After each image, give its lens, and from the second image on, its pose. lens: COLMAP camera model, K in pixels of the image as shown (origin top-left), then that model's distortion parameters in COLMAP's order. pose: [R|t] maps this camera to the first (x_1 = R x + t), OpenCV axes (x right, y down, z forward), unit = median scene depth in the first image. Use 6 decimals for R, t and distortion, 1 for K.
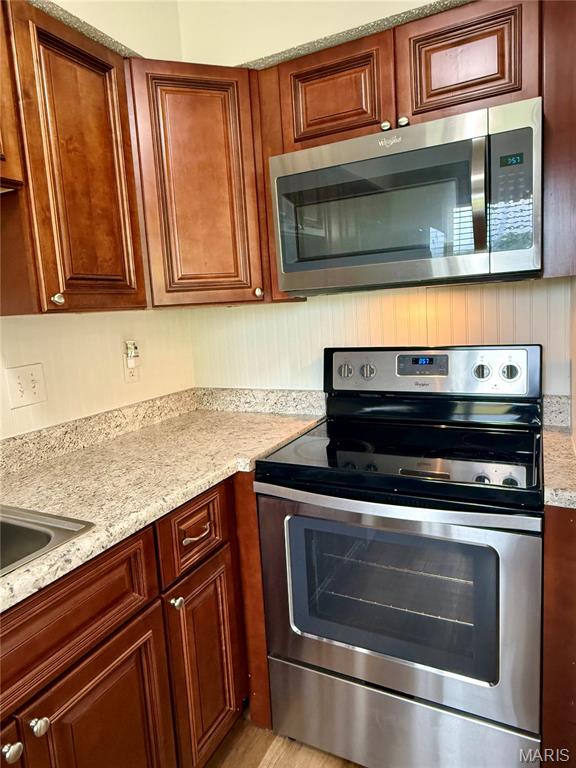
lens RADIAL K [[489.6, 0, 289.9], [0, 489.6, 374.4], [0, 0, 1]] dist [0.000677, -0.001640]
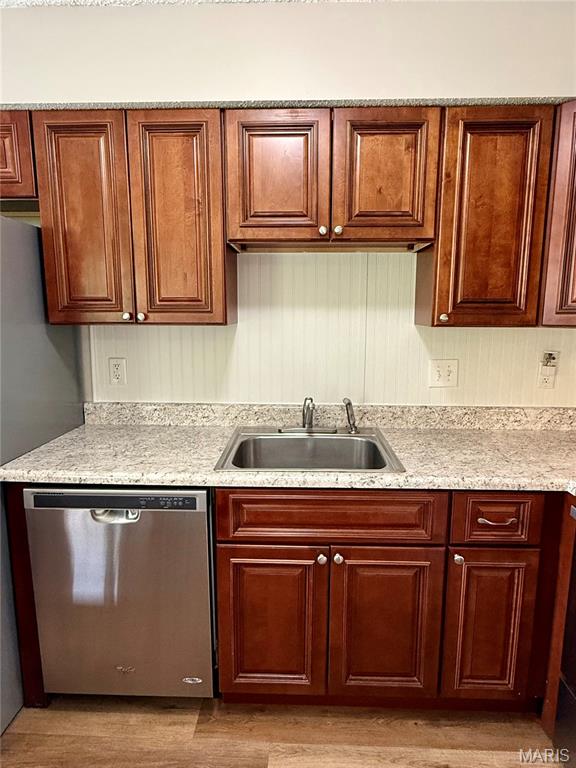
lens RADIAL K [[440.7, 0, 293.9], [0, 440.7, 379.6], [0, 0, 1]] dist [-0.003159, 0.001878]
pose [[0.418131, 0.194655, -0.887286, 0.485514], [-0.149230, 0.978220, 0.144280, -0.092527], [0.896045, 0.072082, 0.438072, 0.060066]]
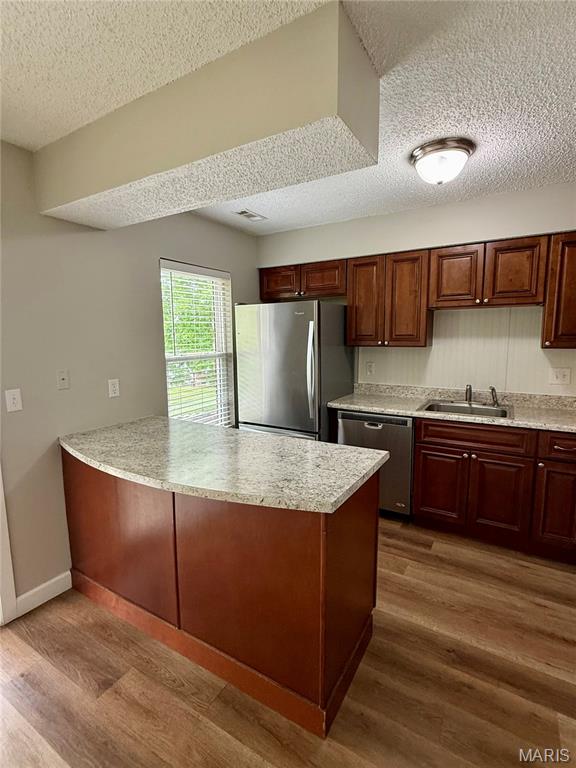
lens RADIAL K [[372.9, 0, 289.8], [0, 372.9, 382.2], [0, 0, 1]] dist [-0.002507, 0.000445]
pose [[-0.075039, 0.180731, -0.980666, 1.564440], [-0.122702, 0.974292, 0.188945, -0.151195], [0.989603, 0.134507, -0.050934, -0.242866]]
